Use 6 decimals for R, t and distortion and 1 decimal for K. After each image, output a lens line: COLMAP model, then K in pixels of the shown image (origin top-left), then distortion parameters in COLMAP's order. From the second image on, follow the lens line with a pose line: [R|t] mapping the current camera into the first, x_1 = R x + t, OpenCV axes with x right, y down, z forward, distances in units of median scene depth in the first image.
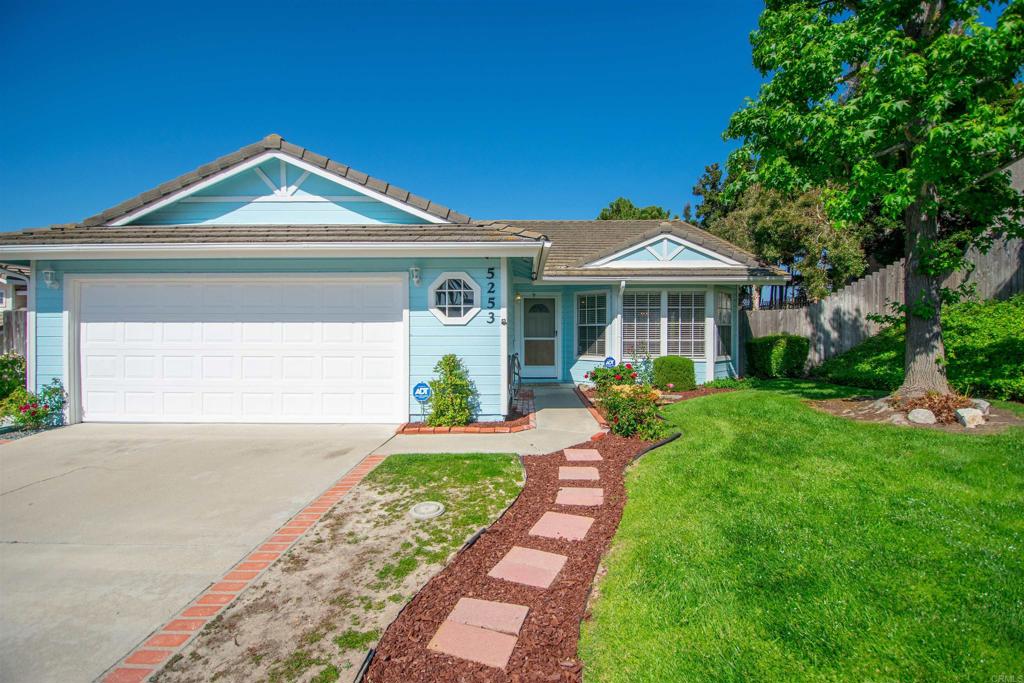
lens RADIAL K [[448.2, 0, 519.6], [0, 448.2, 338.5], [0, 0, 1]] dist [0.007715, -0.014273]
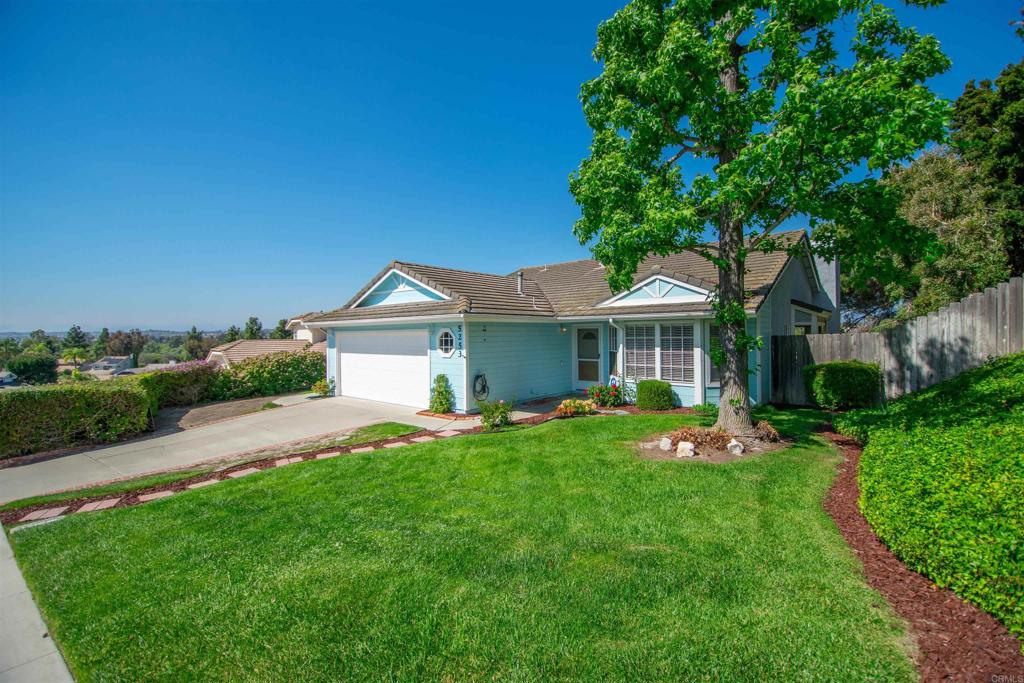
lens RADIAL K [[448.2, 0, 518.4], [0, 448.2, 337.3], [0, 0, 1]] dist [0.007715, -0.014273]
pose [[0.770183, -0.003859, -0.637811, 0.789622], [0.002758, 0.999992, -0.002721, -0.068641], [0.637817, 0.000337, 0.770188, -0.130841]]
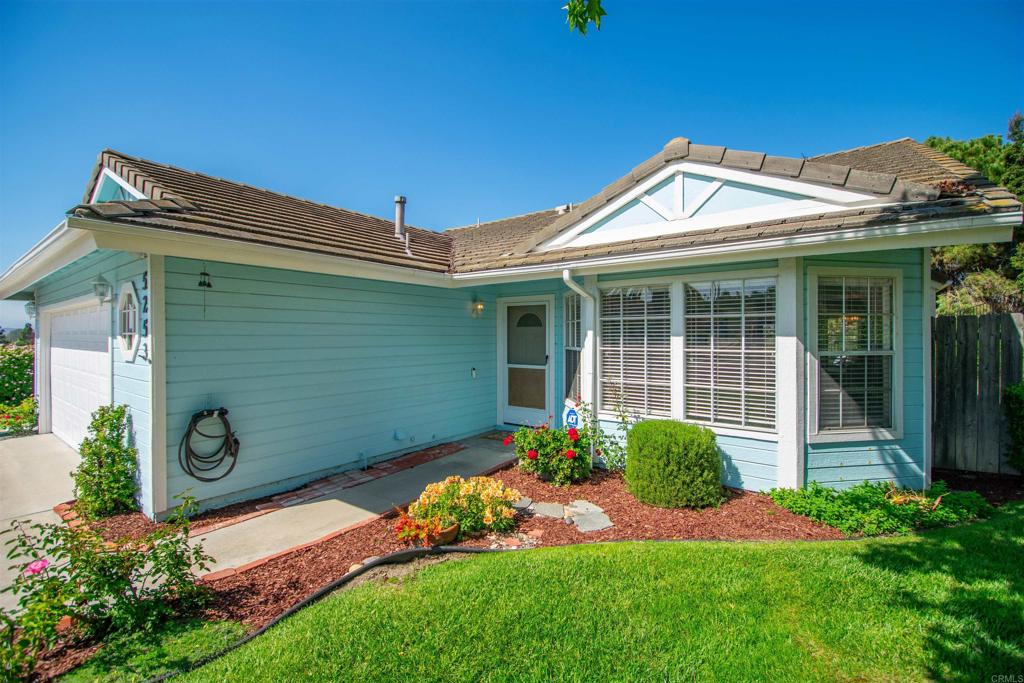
lens RADIAL K [[448.2, 0, 519.1], [0, 448.2, 337.0], [0, 0, 1]] dist [0.007715, -0.014273]
pose [[0.811876, 0.000848, -0.583830, 0.466569], [-0.005832, 0.999961, -0.006657, -0.042944], [0.583801, 0.008810, 0.811849, 0.510396]]
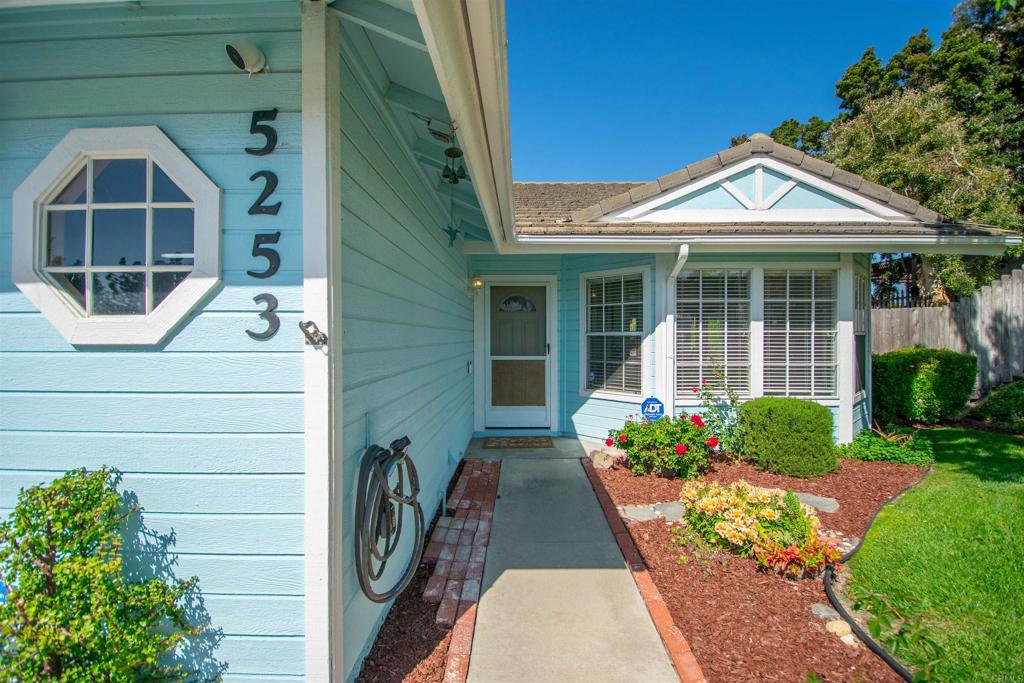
lens RADIAL K [[448.2, 0, 516.5], [0, 448.2, 339.7], [0, 0, 1]] dist [0.007715, -0.014273]
pose [[0.999999, -0.000187, 0.001018, 0.046048], [0.000194, 0.999980, -0.006330, -0.021021], [-0.001017, 0.006330, 0.999979, 0.486644]]
